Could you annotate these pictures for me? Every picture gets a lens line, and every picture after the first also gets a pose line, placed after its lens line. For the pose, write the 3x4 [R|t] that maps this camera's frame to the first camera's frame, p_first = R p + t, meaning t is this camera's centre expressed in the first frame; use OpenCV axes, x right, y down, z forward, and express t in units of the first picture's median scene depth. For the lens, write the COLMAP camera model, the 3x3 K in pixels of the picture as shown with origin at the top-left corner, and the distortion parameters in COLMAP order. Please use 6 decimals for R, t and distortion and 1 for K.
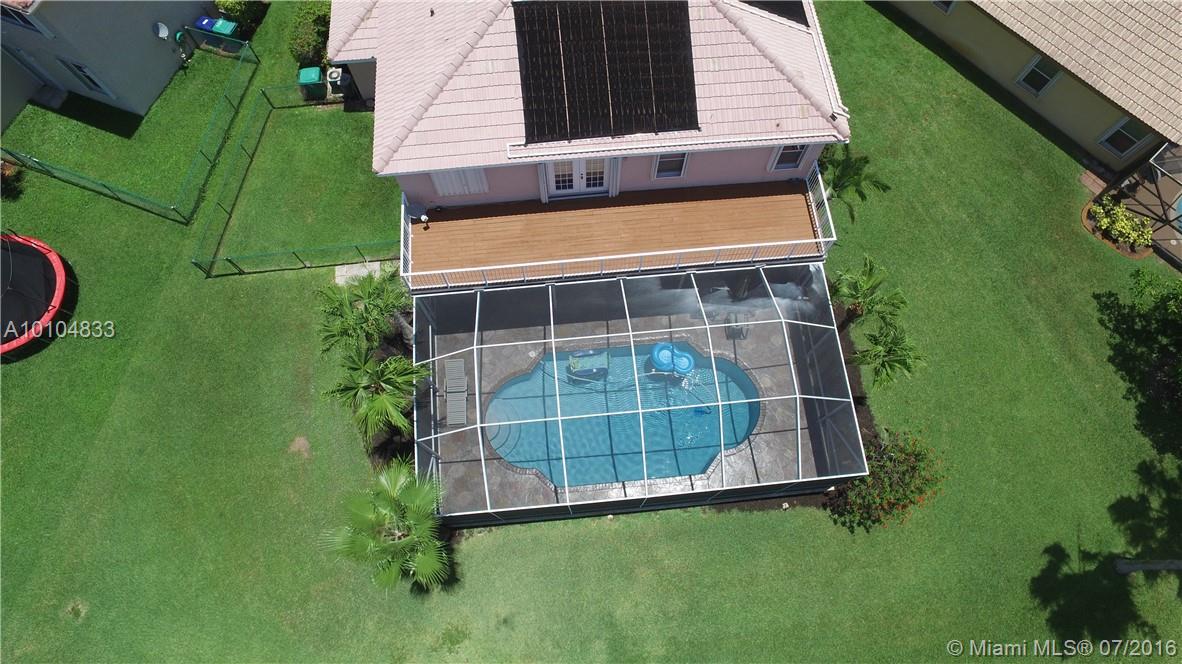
lens RADIAL K [[648.5, 0, 591.0], [0, 648.5, 332.0], [0, 0, 1]] dist [-0.001374, -0.000239]
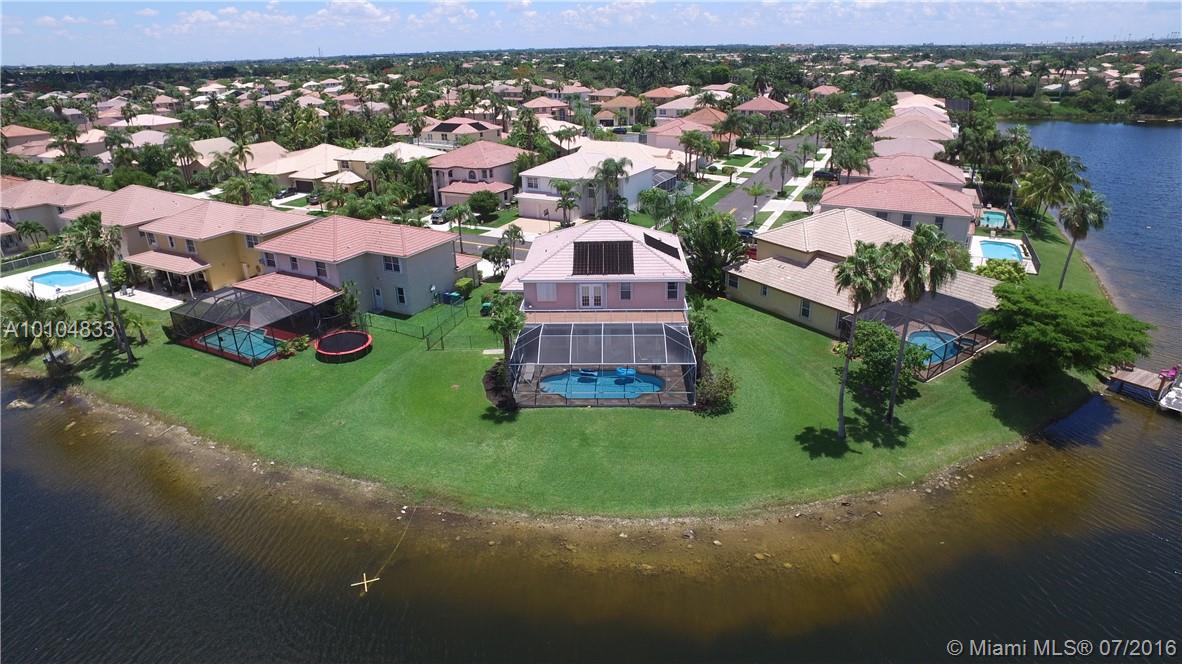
lens RADIAL K [[648.5, 0, 591.0], [0, 648.5, 332.0], [0, 0, 1]] dist [-0.001374, -0.000239]
pose [[0.992695, 0.027518, -0.117469, 0.284525], [-0.104299, 0.685140, -0.720905, 1.701176], [0.060644, 0.727891, 0.683005, -0.654603]]
